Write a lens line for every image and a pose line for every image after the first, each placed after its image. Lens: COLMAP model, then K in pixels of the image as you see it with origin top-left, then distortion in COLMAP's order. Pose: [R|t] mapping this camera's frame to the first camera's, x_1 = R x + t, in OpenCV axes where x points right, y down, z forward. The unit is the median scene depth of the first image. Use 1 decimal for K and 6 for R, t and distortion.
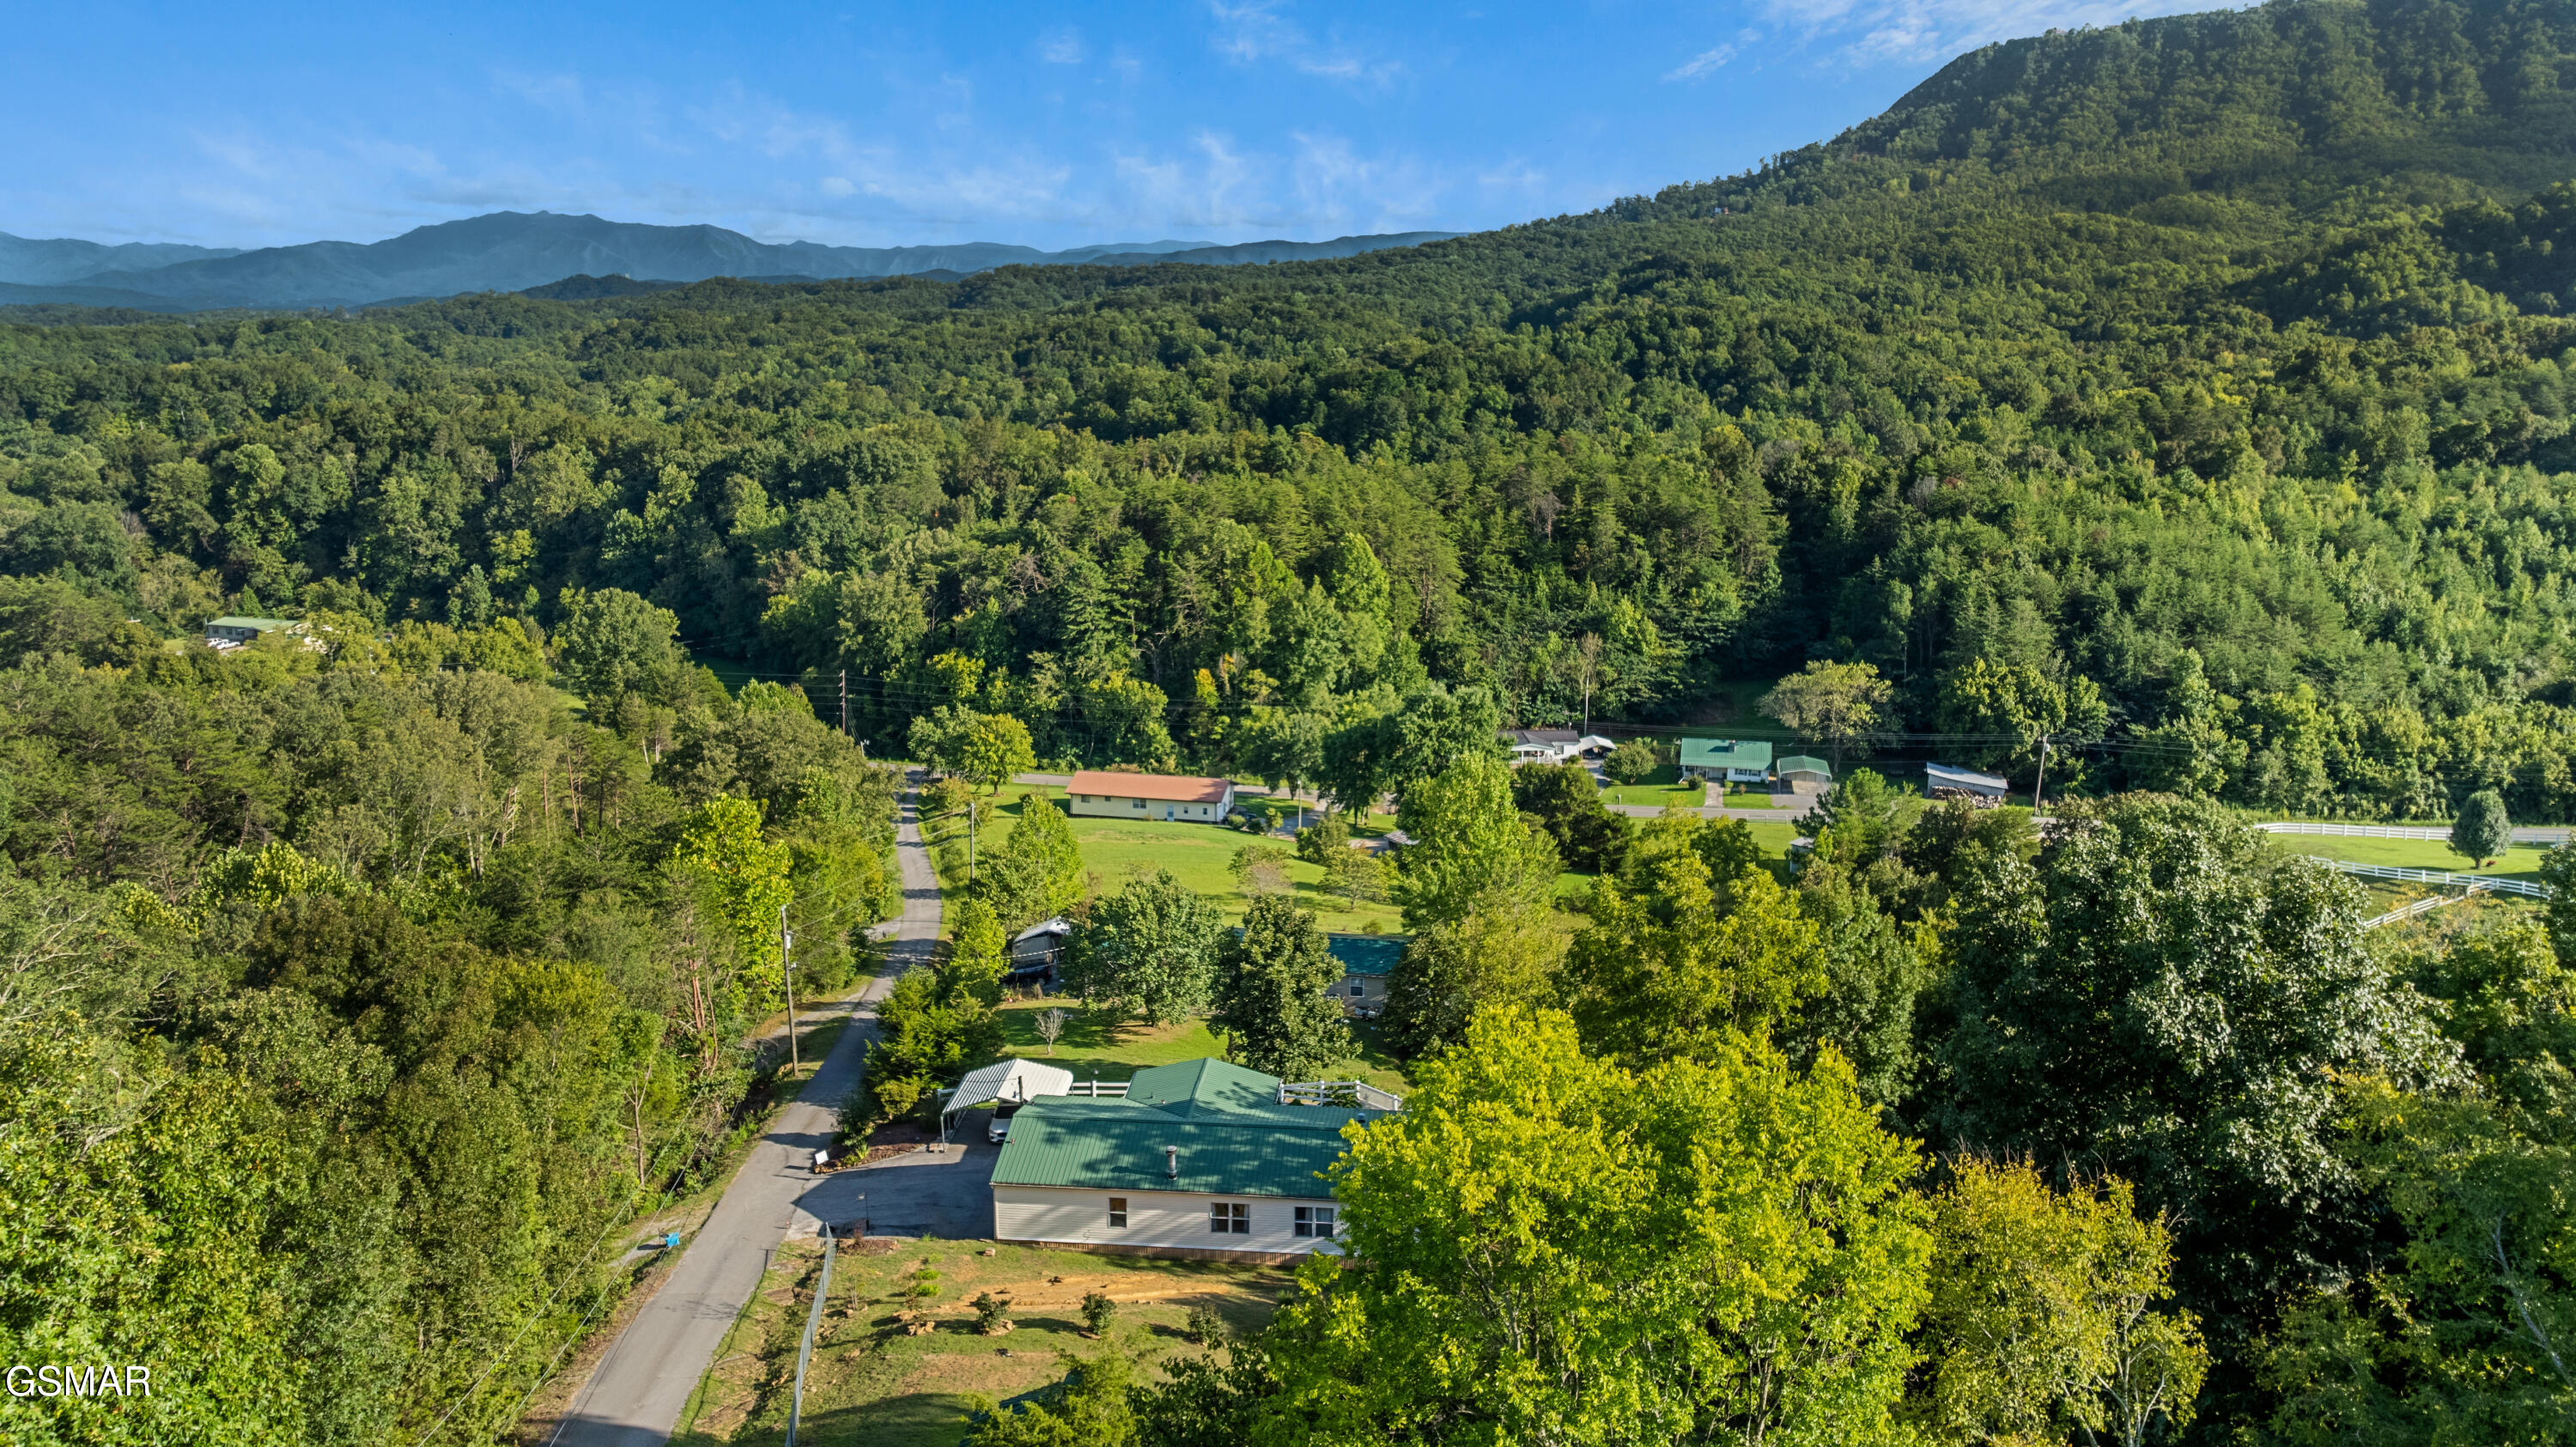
lens RADIAL K [[1779.4, 0, 1278.9], [0, 1779.4, 725.9], [0, 0, 1]] dist [-0.012797, 0.006897]
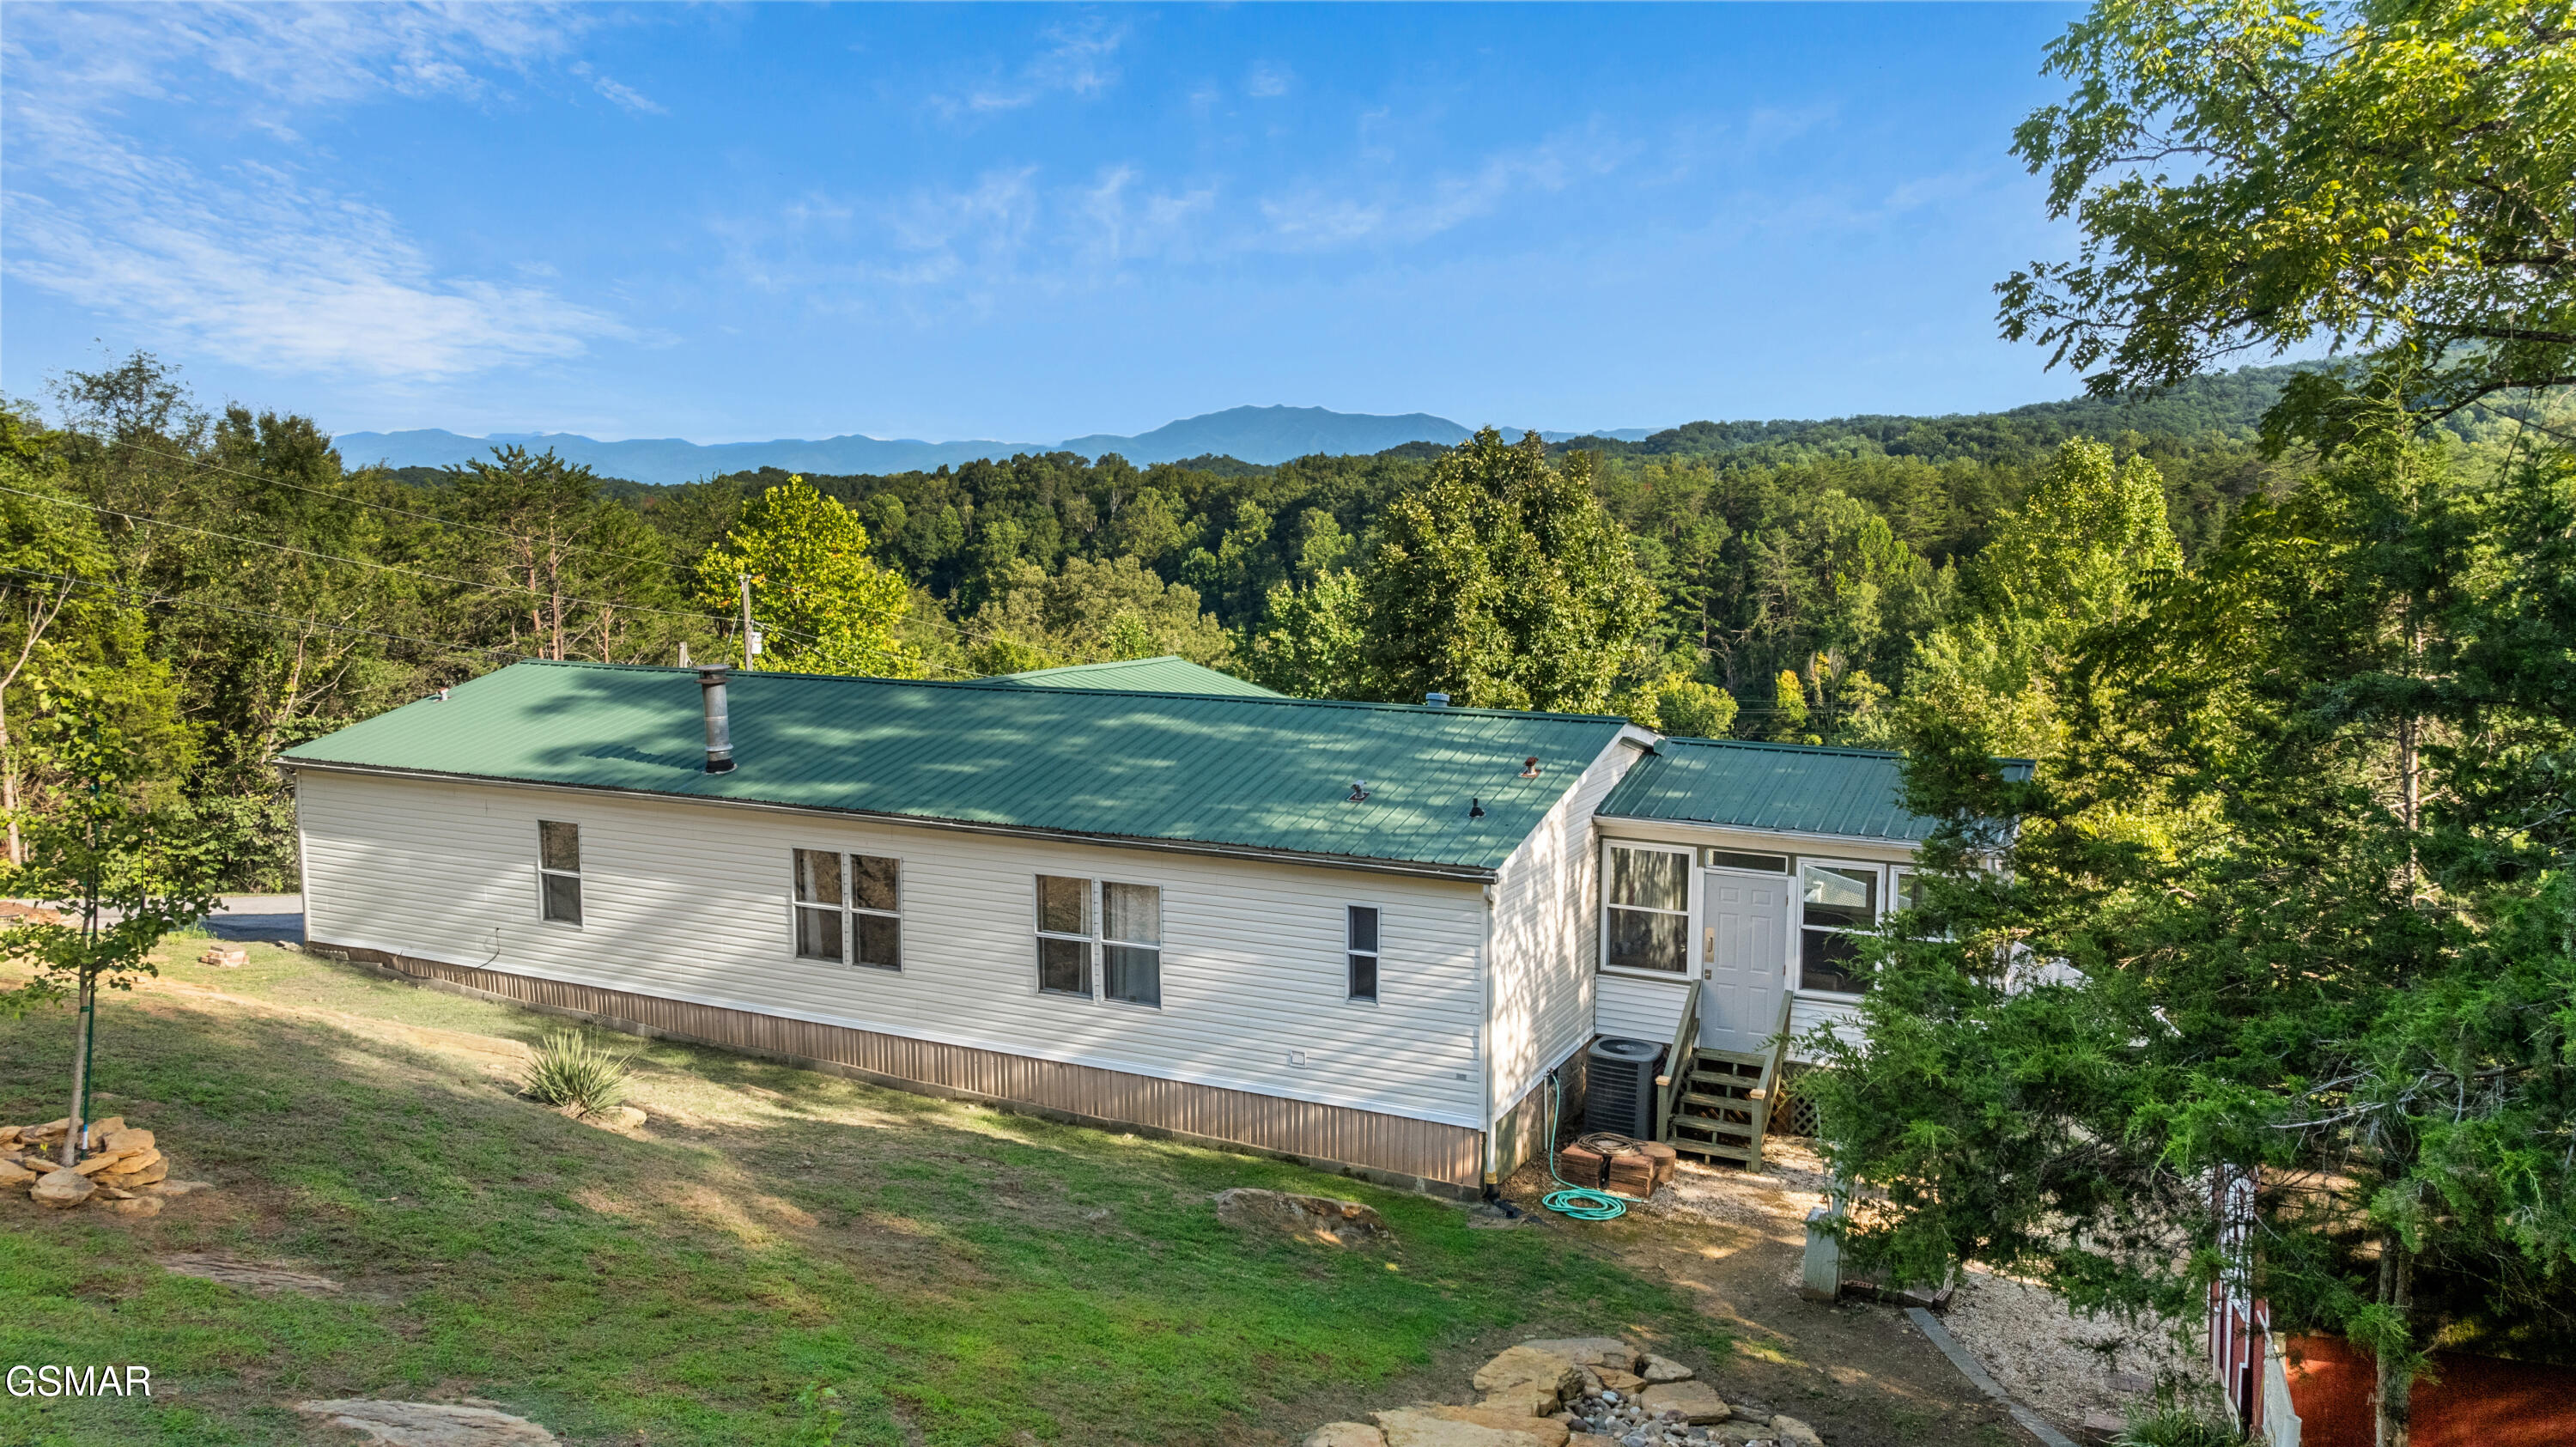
lens RADIAL K [[1843.3, 0, 1280.9], [0, 1843.3, 707.7], [0, 0, 1]] dist [-0.014334, -0.006173]
pose [[0.935178, 0.038600, -0.352069, 0.022681], [-0.071238, 0.994228, -0.080220, 0.042911], [0.346940, 0.100101, 0.932530, 0.121648]]
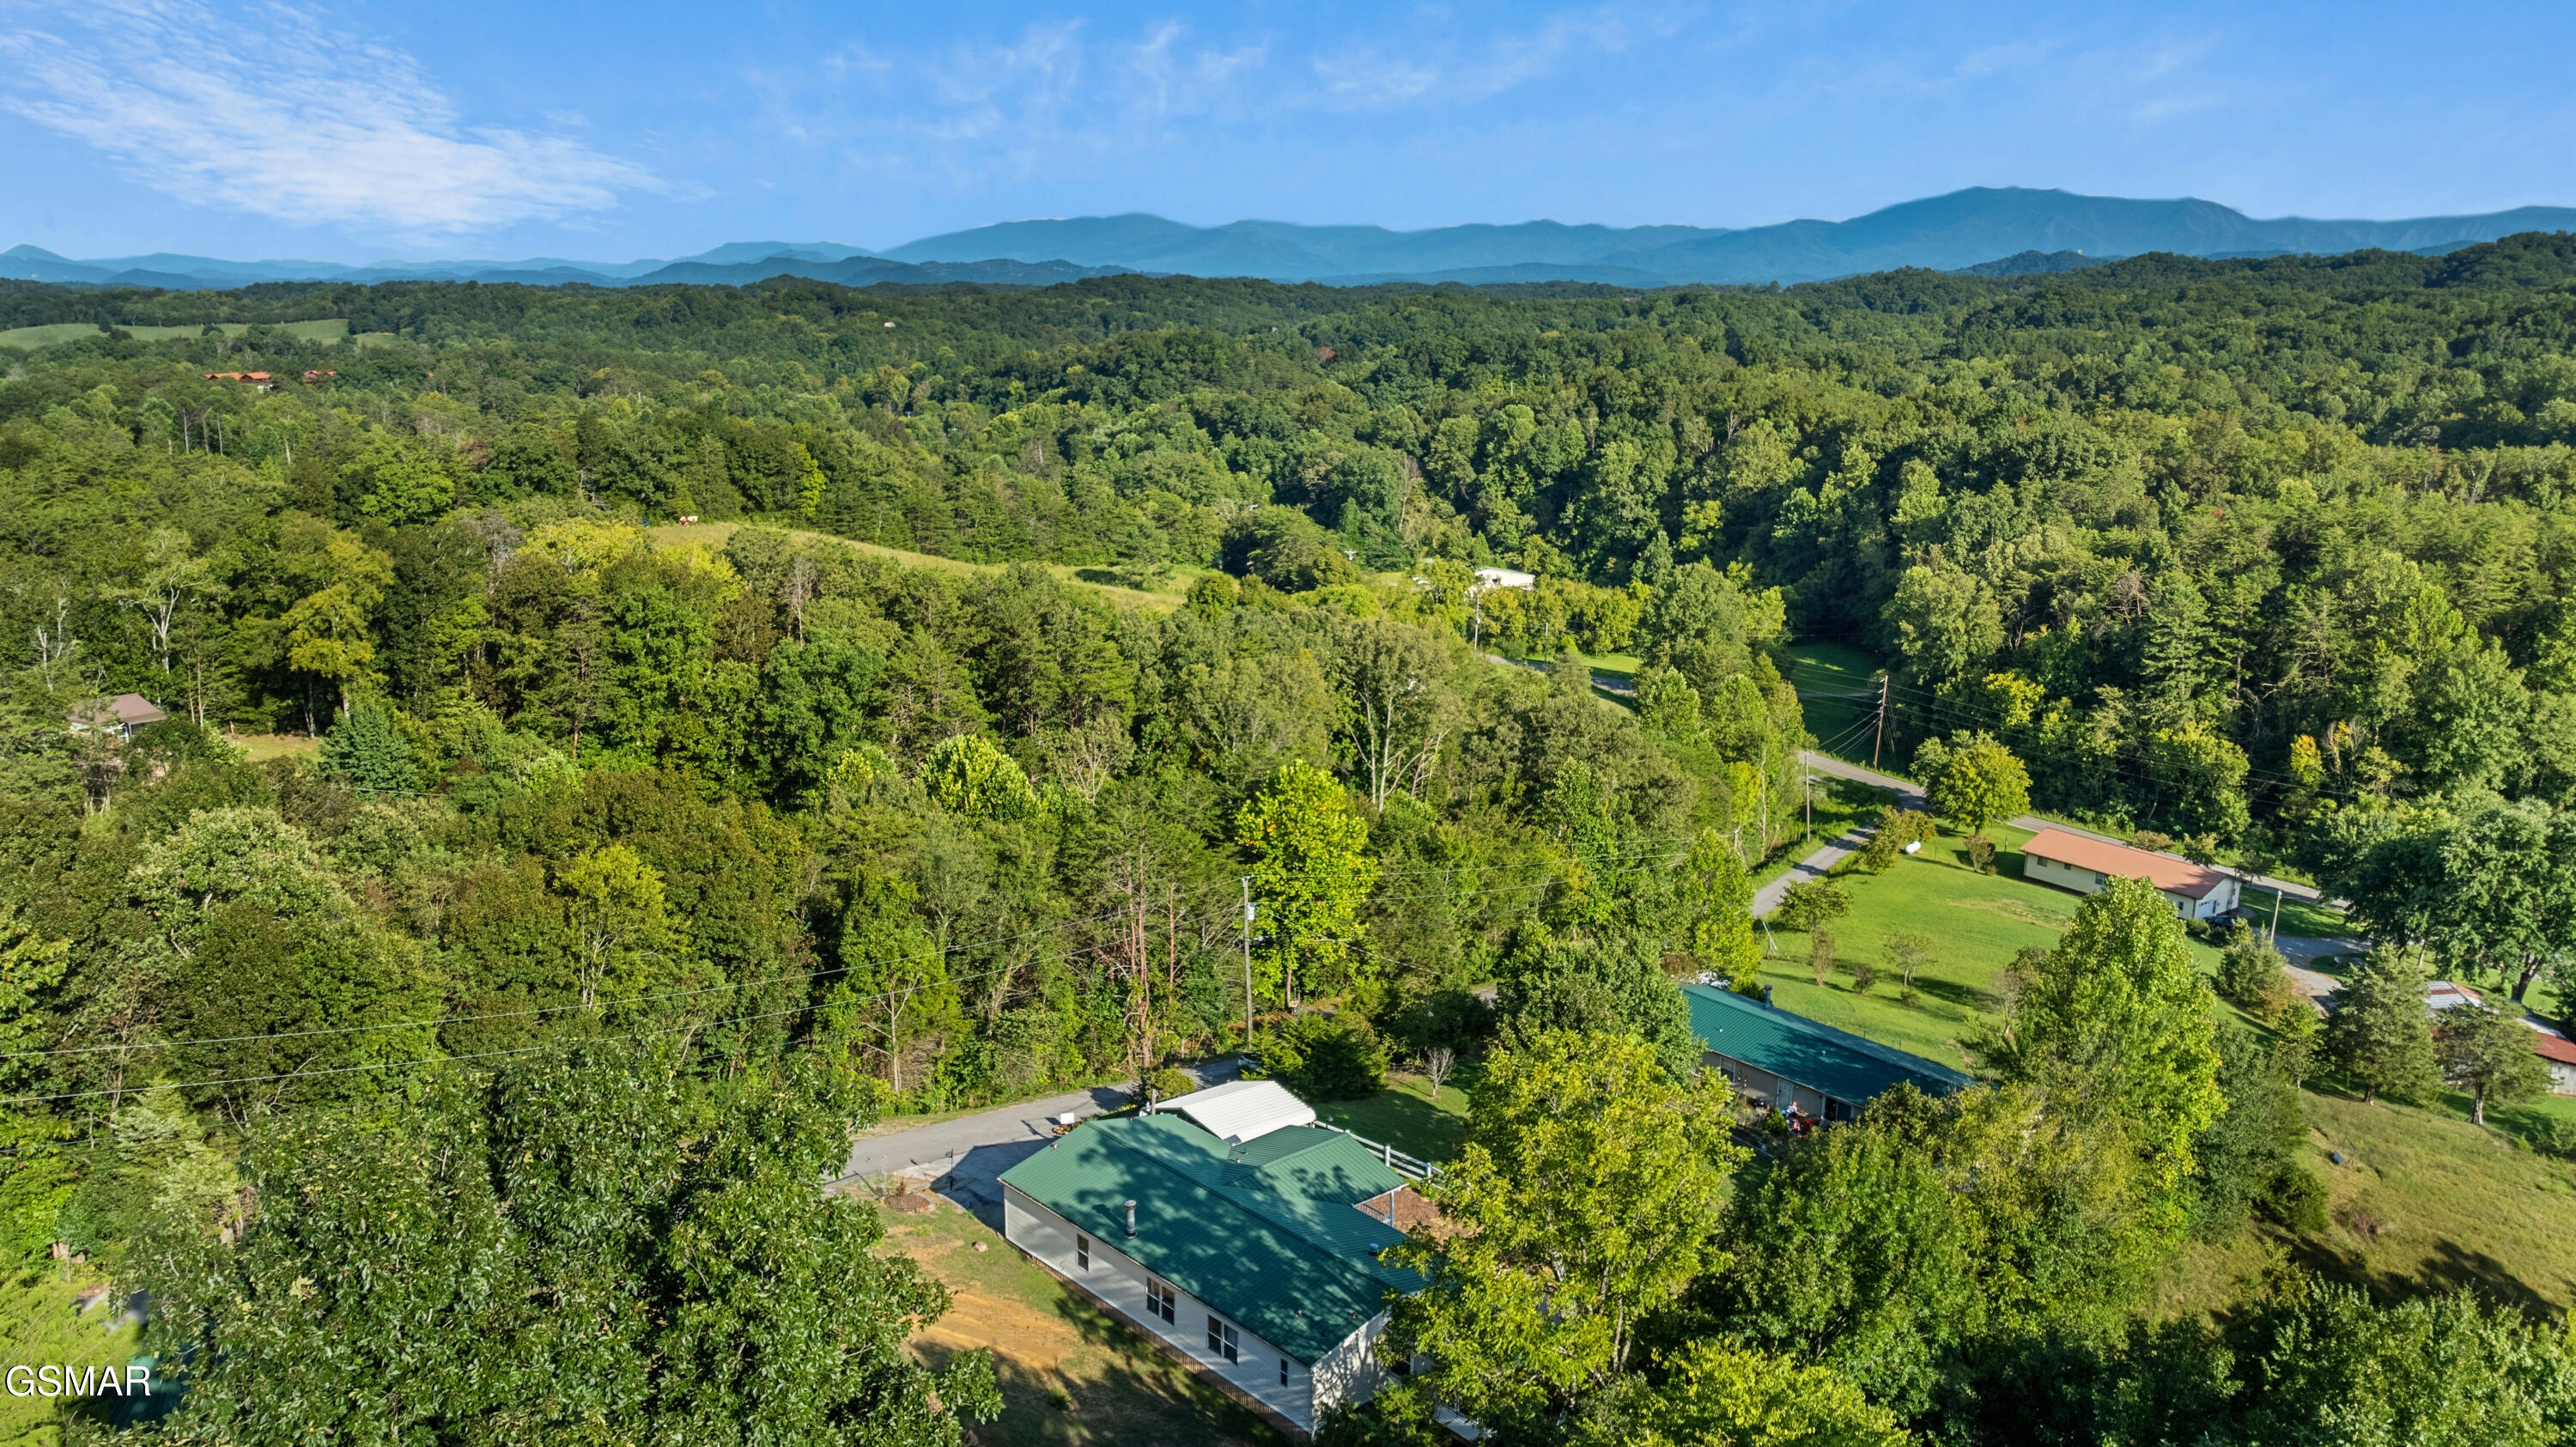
lens RADIAL K [[1843.3, 0, 1281.3], [0, 1843.3, 709.6], [0, 0, 1]] dist [-0.014334, -0.006173]
pose [[0.754219, 0.147892, -0.639751, 0.090810], [-0.150387, 0.987314, 0.050944, -0.011072], [0.639170, 0.057788, 0.766892, 0.052415]]
